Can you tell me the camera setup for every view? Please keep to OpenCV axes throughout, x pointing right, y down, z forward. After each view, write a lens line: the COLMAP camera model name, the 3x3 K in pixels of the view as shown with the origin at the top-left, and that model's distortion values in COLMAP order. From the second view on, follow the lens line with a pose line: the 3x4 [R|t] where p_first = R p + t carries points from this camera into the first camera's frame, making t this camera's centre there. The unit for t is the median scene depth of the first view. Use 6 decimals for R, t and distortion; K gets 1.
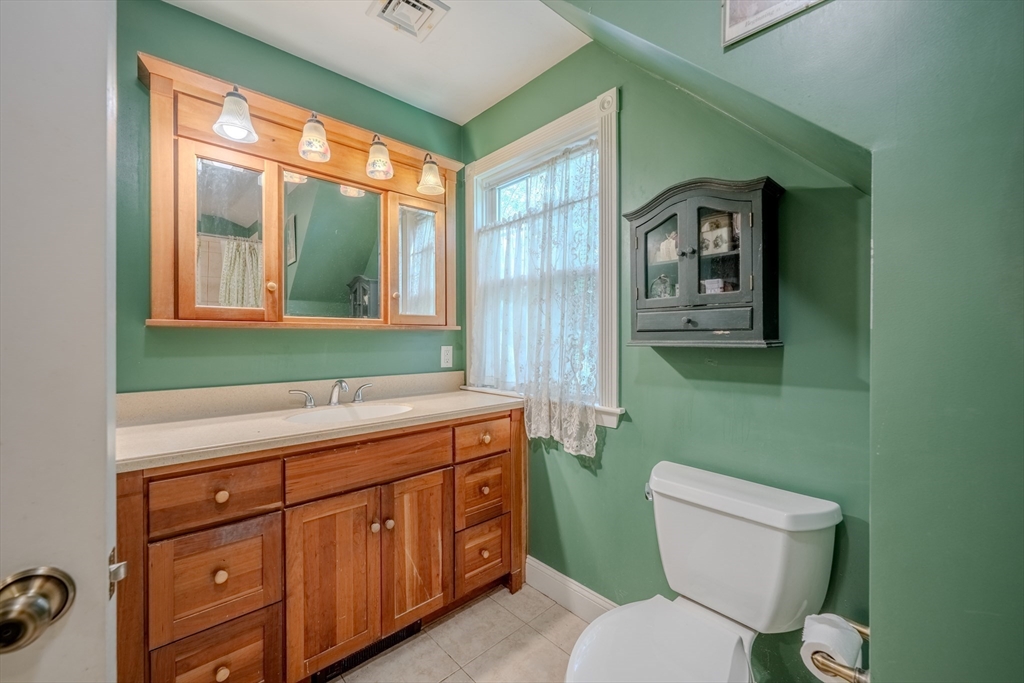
lens RADIAL K [[411.5, 0, 520.0], [0, 411.5, 339.7], [0, 0, 1]] dist [0.001874, 0.000176]
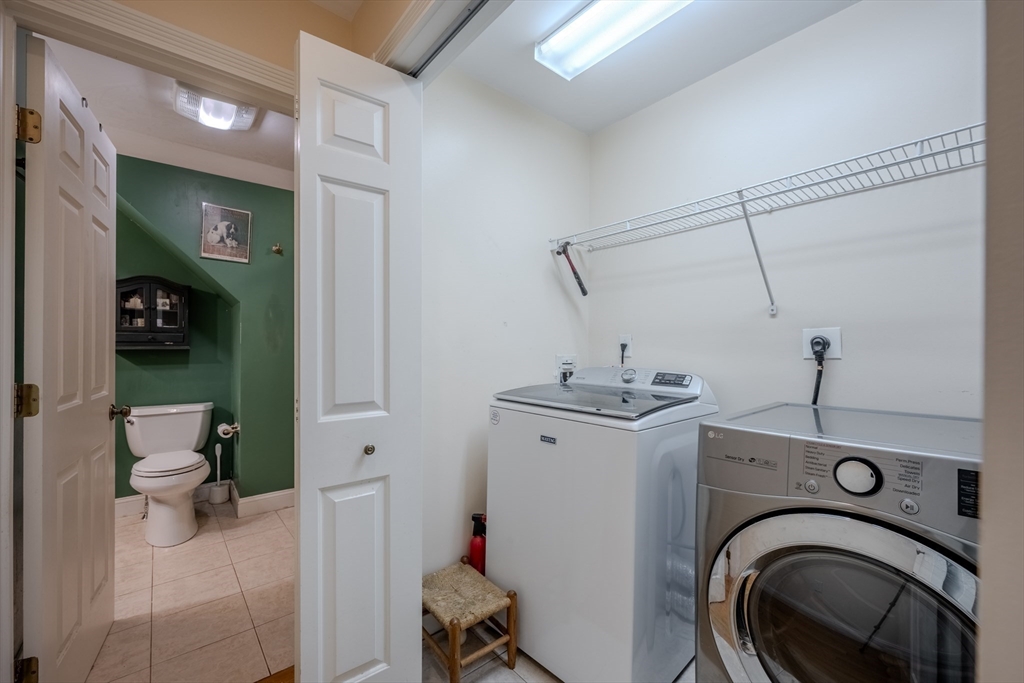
lens RADIAL K [[411.5, 0, 520.0], [0, 411.5, 339.7], [0, 0, 1]] dist [0.001874, 0.000176]
pose [[0.033772, 0.011555, 0.999363, -1.814249], [0.007067, 0.999905, -0.011800, 0.005178], [-0.999405, 0.007461, 0.033687, -1.114722]]
